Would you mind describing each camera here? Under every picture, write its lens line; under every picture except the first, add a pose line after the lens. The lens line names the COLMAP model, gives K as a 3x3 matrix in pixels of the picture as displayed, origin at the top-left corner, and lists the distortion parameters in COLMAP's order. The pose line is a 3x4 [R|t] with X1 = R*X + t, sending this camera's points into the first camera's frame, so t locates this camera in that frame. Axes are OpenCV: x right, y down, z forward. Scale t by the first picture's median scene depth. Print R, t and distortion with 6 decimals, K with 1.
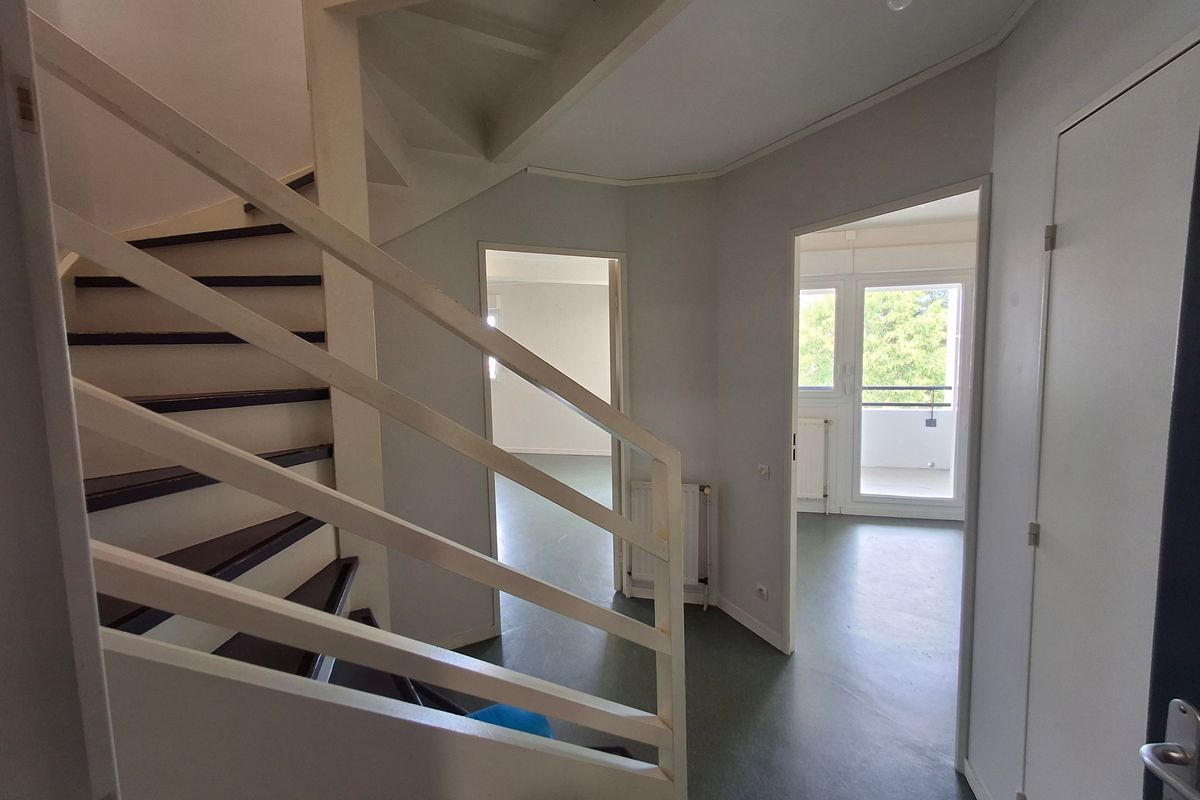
lens RADIAL K [[548.3, 0, 599.2], [0, 548.3, 399.9], [0, 0, 1]] dist [0.015102, 0.004080]
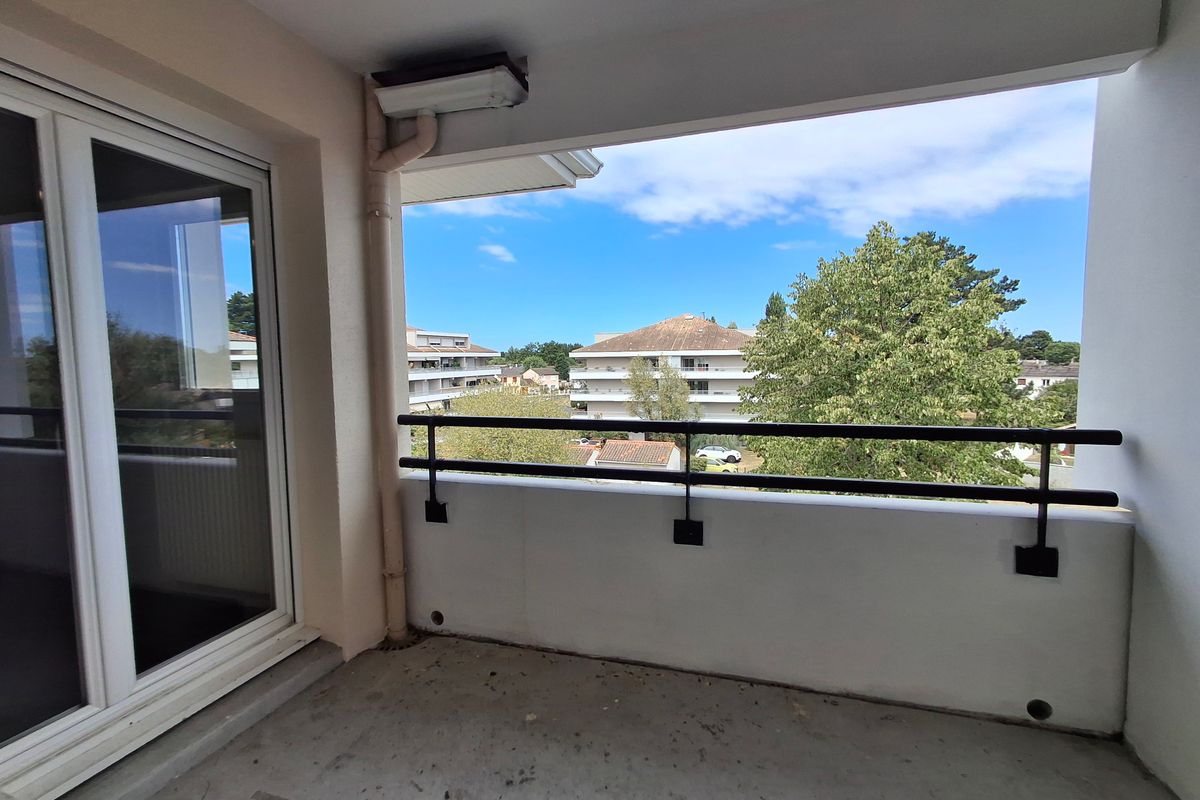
lens RADIAL K [[548.3, 0, 602.3], [0, 548.3, 398.7], [0, 0, 1]] dist [0.015102, 0.004080]
pose [[0.999291, 0.010044, -0.036279, 0.171373], [-0.010745, 0.999758, -0.019187, -0.015460], [0.036078, 0.019563, 0.999157, 0.312890]]
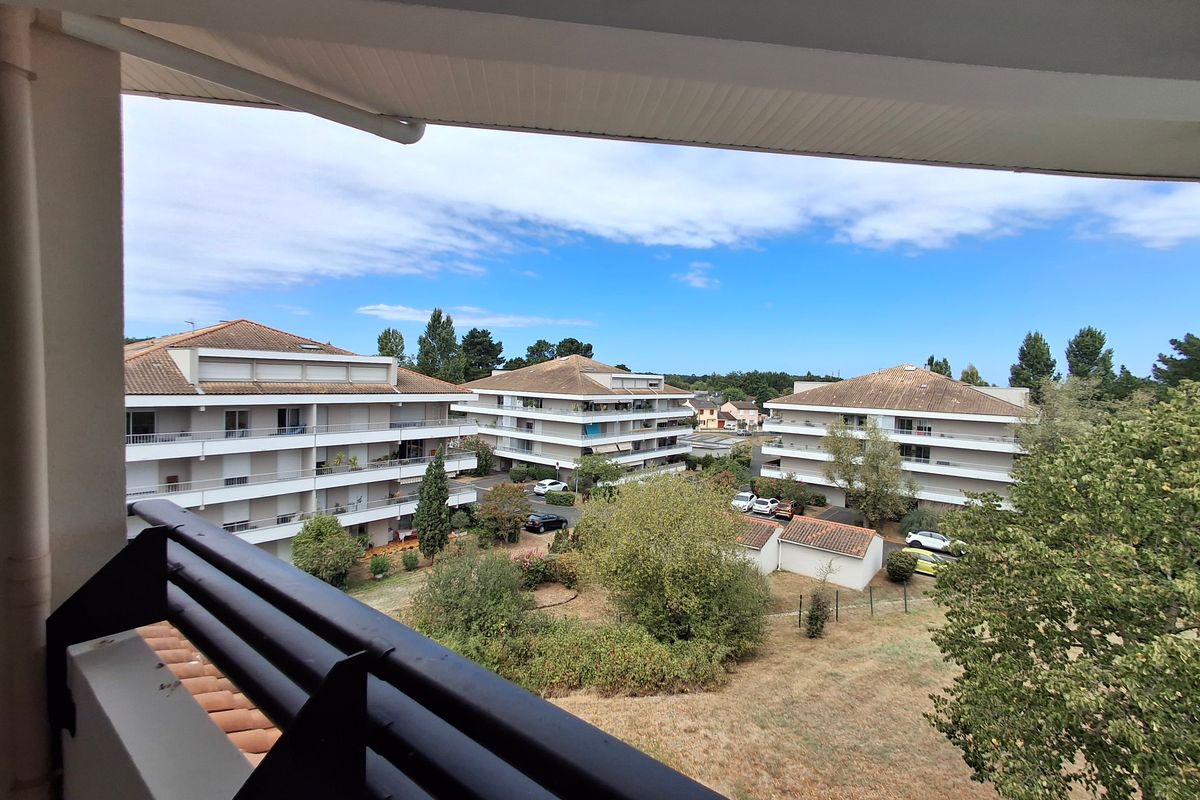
lens RADIAL K [[548.3, 0, 607.8], [0, 548.3, 403.1], [0, 0, 1]] dist [0.015102, 0.004080]
pose [[0.921834, 0.064746, -0.382138, 0.243182], [-0.083284, 0.996007, -0.032152, -0.224061], [0.378531, 0.061464, 0.923546, 0.411674]]
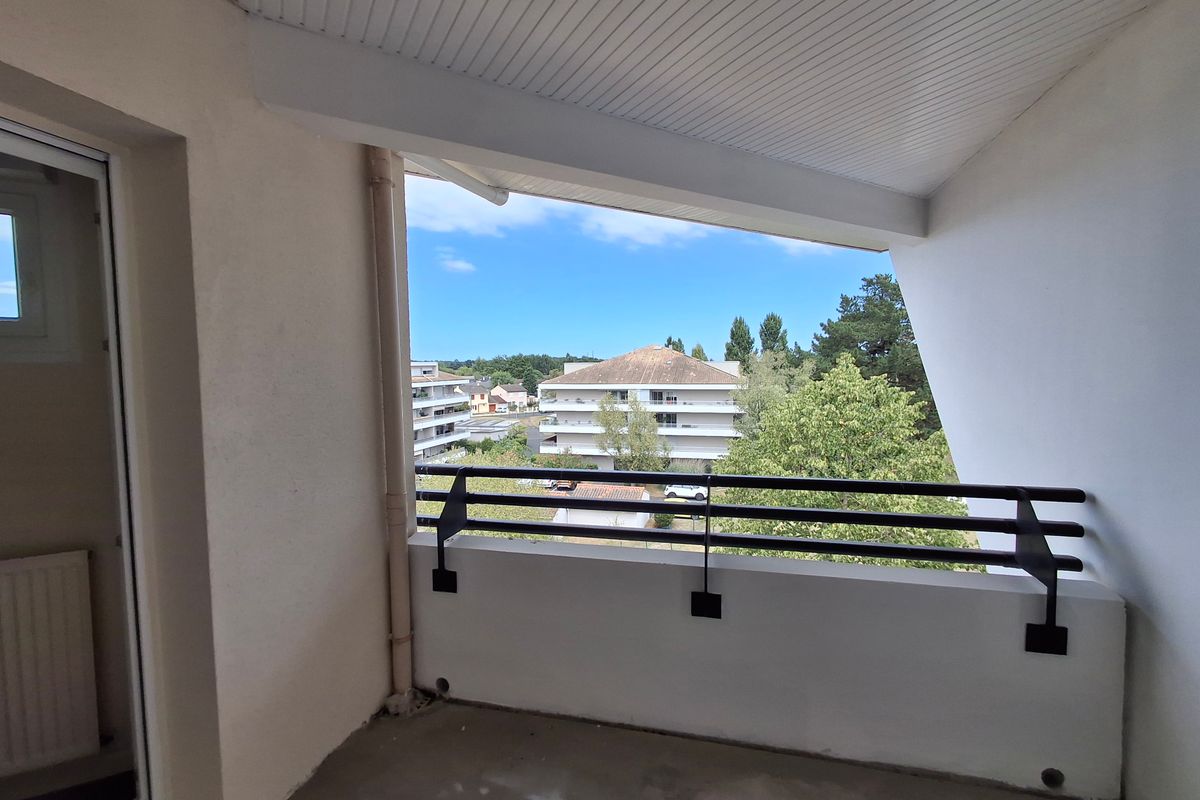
lens RADIAL K [[548.3, 0, 596.3], [0, 548.3, 400.7], [0, 0, 1]] dist [0.015102, 0.004080]
pose [[0.999888, 0.008977, 0.011937, 0.155210], [-0.008648, 0.999589, -0.027340, -0.209487], [-0.012178, 0.027234, 0.999555, 0.292885]]
